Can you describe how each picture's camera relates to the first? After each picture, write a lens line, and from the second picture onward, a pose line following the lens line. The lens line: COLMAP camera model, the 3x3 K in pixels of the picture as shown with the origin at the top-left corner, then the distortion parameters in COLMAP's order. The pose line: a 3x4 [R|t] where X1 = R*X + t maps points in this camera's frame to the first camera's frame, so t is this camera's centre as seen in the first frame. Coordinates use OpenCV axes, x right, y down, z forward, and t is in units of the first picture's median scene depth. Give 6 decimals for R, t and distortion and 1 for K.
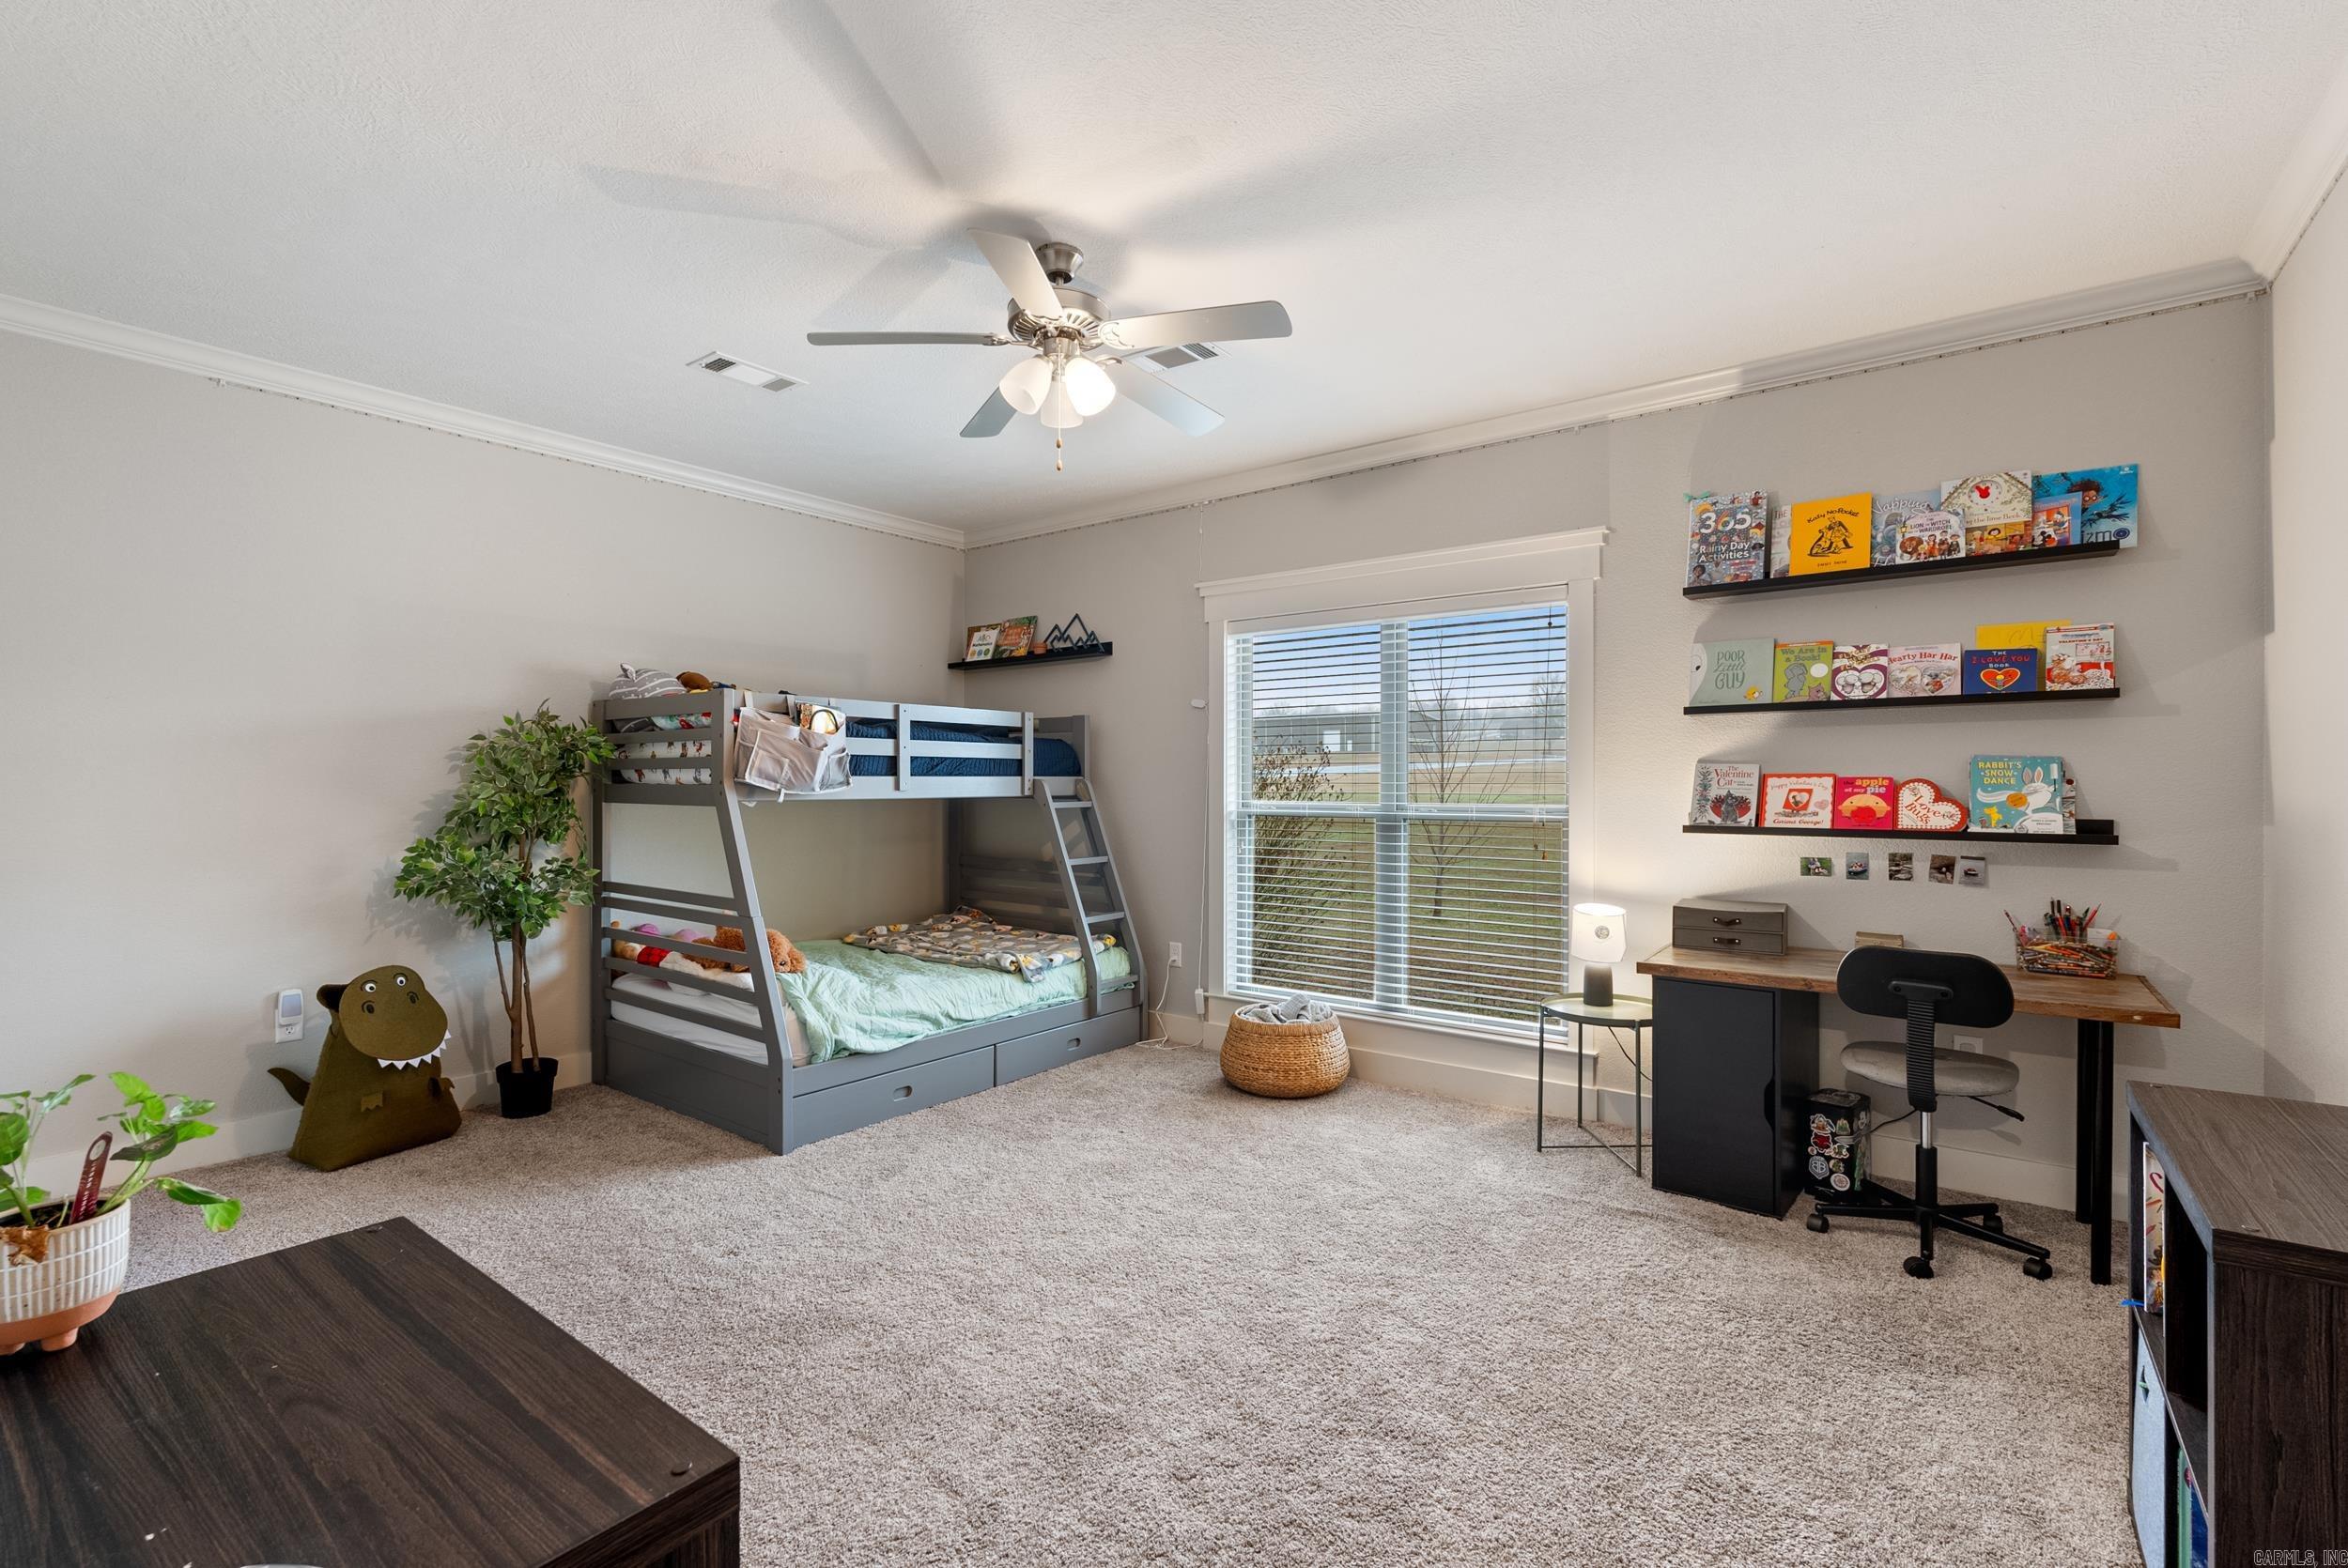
lens RADIAL K [[1032.7, 0, 1175.1], [0, 1032.7, 788.1], [0, 0, 1]] dist [-0.005300, -0.000436]
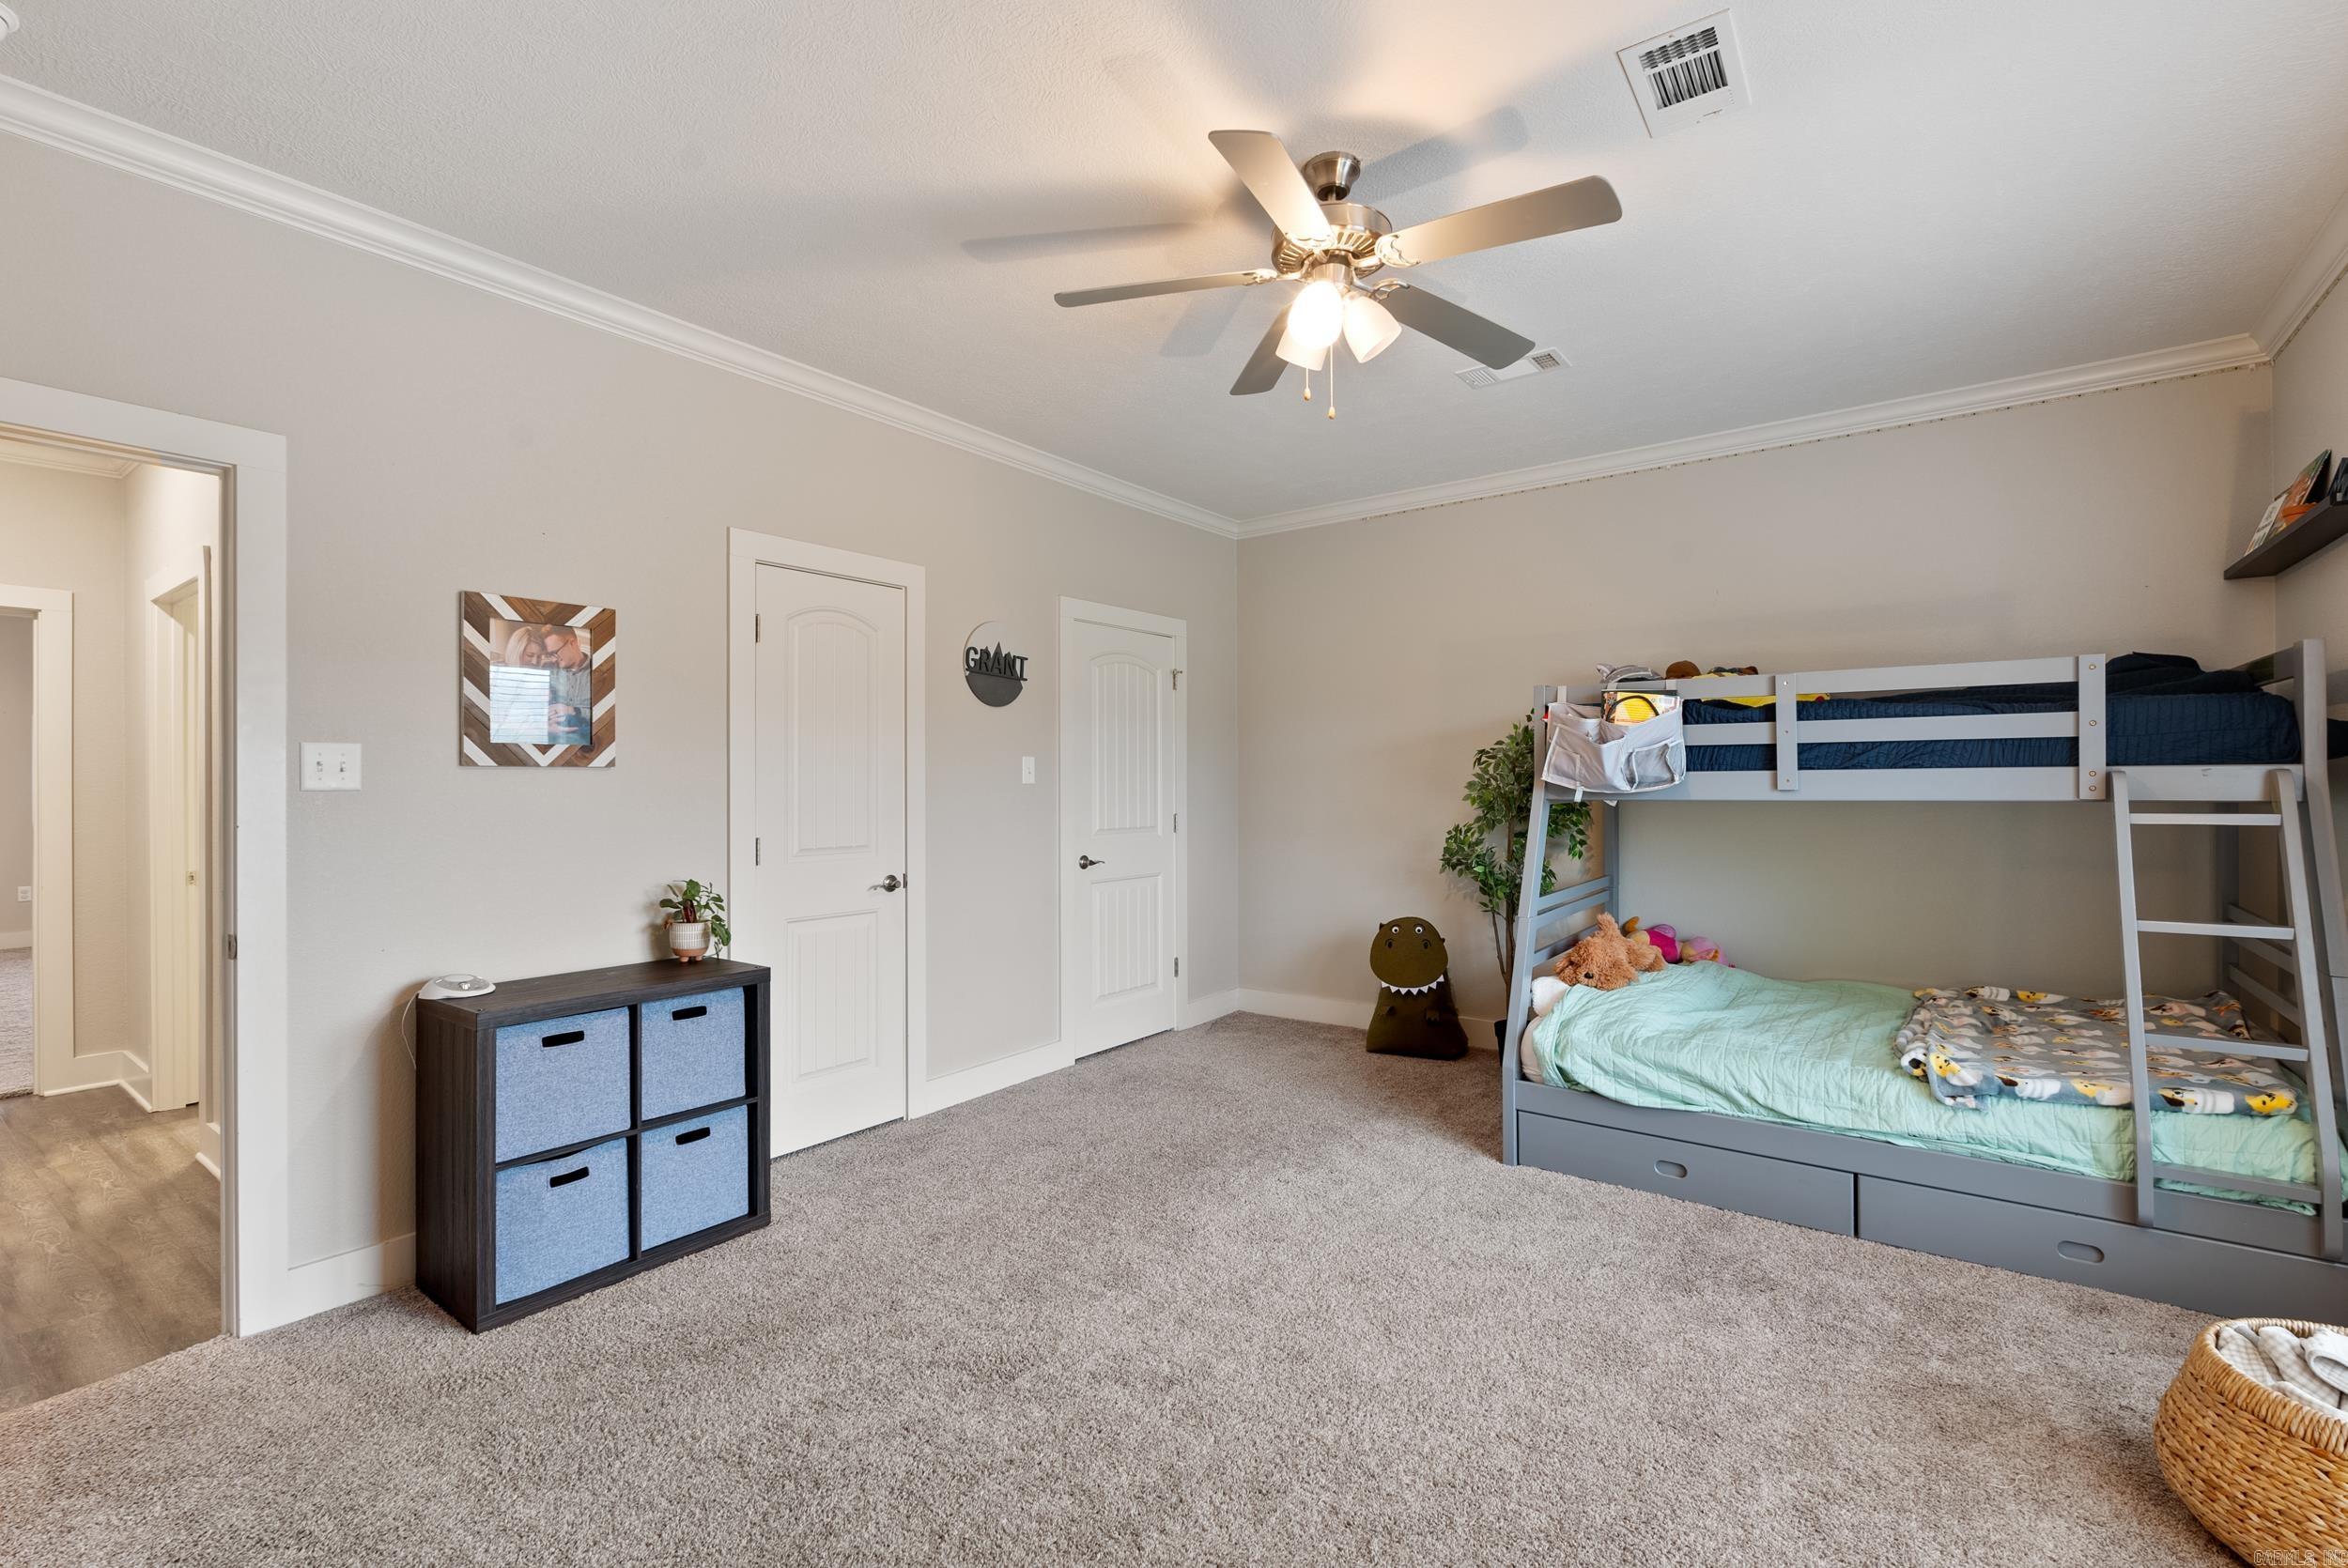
lens RADIAL K [[1032.7, 0, 1176.7], [0, 1032.7, 780.0], [0, 0, 1]] dist [-0.005300, -0.000436]
pose [[0.018457, -0.000934, -0.999829, 0.547578], [0.000381, 0.999999, -0.000927, -0.004819], [0.999830, -0.000364, 0.018458, 0.629336]]
